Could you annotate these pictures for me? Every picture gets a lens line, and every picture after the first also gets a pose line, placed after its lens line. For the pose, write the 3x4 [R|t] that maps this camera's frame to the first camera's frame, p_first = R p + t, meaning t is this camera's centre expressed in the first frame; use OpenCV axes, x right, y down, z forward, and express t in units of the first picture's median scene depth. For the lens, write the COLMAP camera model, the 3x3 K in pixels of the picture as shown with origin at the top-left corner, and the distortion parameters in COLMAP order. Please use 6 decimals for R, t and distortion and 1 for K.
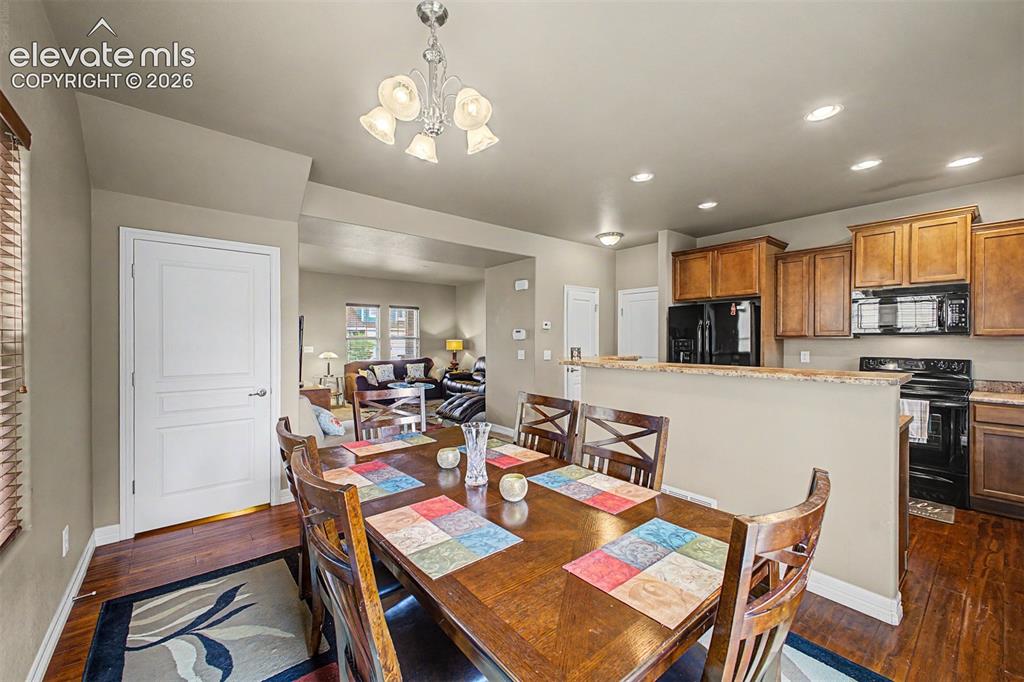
lens RADIAL K [[400.9, 0, 523.9], [0, 400.9, 348.2], [0, 0, 1]] dist [0.015215, -0.002282]
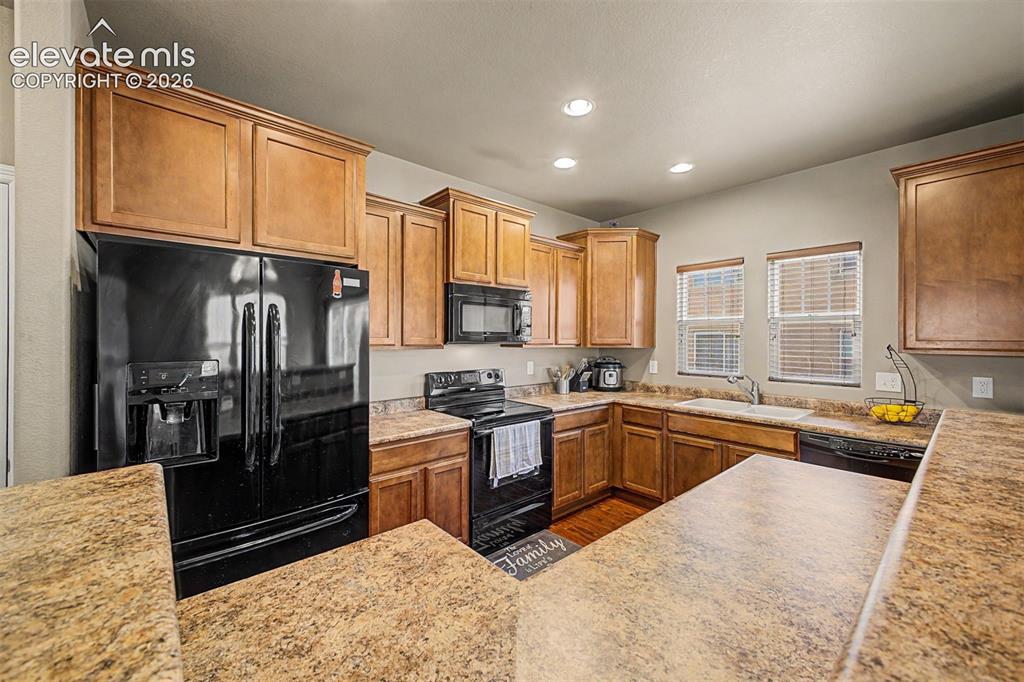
lens RADIAL K [[400.9, 0, 508.2], [0, 400.9, 336.1], [0, 0, 1]] dist [0.015215, -0.002282]
pose [[-0.012438, 0.001181, 0.999922, 0.111048], [0.004961, 0.999987, -0.001120, -0.046834], [-0.999910, 0.004947, -0.012444, 0.934050]]
